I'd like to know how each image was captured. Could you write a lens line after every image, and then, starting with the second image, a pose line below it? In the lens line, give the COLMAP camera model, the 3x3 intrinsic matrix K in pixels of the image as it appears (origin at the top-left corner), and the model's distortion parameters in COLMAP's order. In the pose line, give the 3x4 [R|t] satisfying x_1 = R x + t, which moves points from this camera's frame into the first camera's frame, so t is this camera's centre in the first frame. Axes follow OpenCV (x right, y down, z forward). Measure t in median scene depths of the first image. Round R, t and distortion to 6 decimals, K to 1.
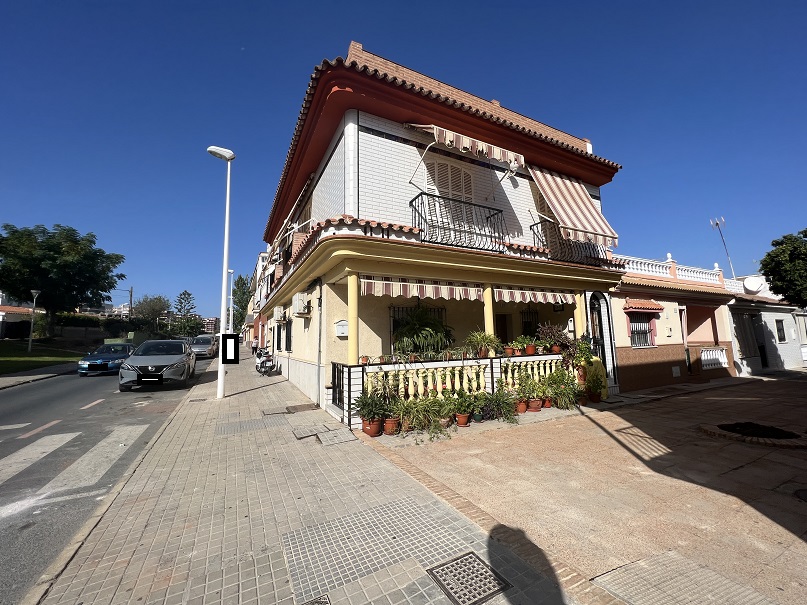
lens RADIAL K [[322.4, 0, 401.9], [0, 322.4, 300.5], [0, 0, 1]] dist [-0.001882, 0.000498]
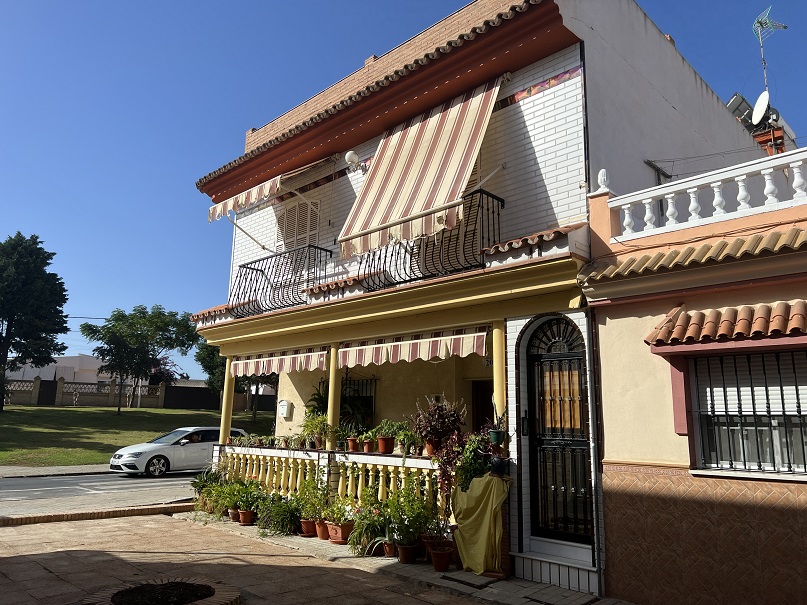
lens RADIAL K [[605.6, 0, 400.7], [0, 605.6, 300.6], [0, 0, 1]] dist [0.061339, -0.066376]
pose [[0.312156, -0.166771, -0.935278, 1.581366], [0.089043, 0.985274, -0.145967, 0.061733], [0.945849, -0.037716, 0.322410, 0.725433]]
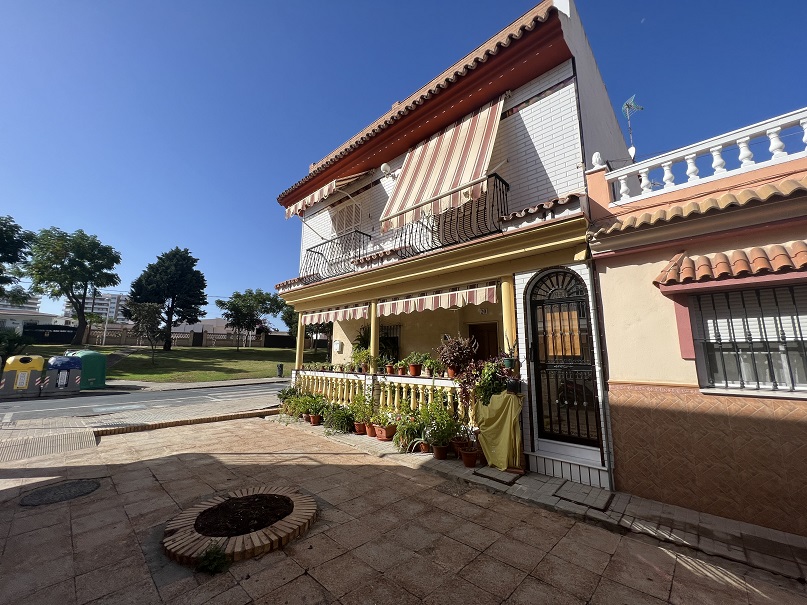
lens RADIAL K [[322.4, 0, 401.9], [0, 322.4, 300.5], [0, 0, 1]] dist [-0.001882, 0.000498]
pose [[0.340983, -0.137674, -0.929934, 1.248833], [0.101917, 0.988801, -0.109019, 0.068966], [0.934528, -0.057603, 0.351196, 0.738403]]
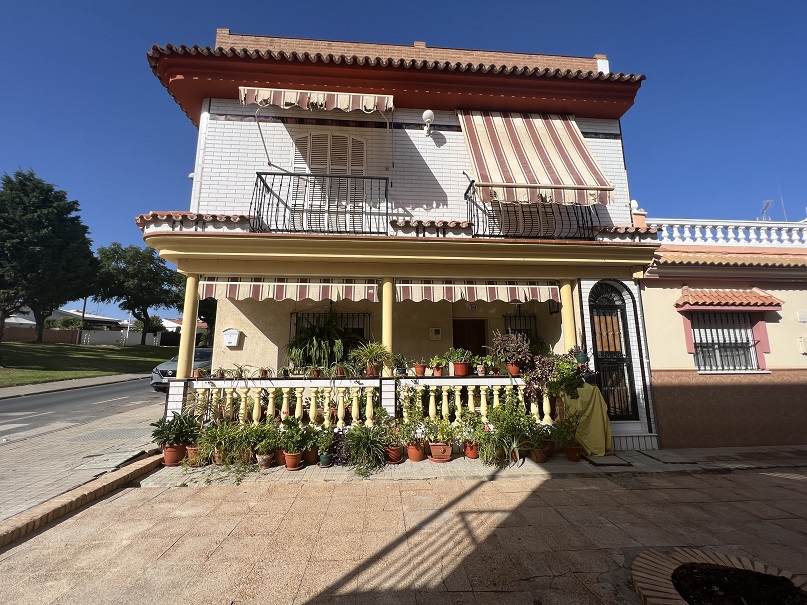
lens RADIAL K [[322.4, 0, 401.9], [0, 322.4, 300.5], [0, 0, 1]] dist [-0.001882, 0.000498]
pose [[0.921402, -0.043587, -0.386158, 0.593414], [0.030678, 0.998747, -0.039532, 0.031264], [0.387397, 0.024578, 0.921585, 0.327407]]
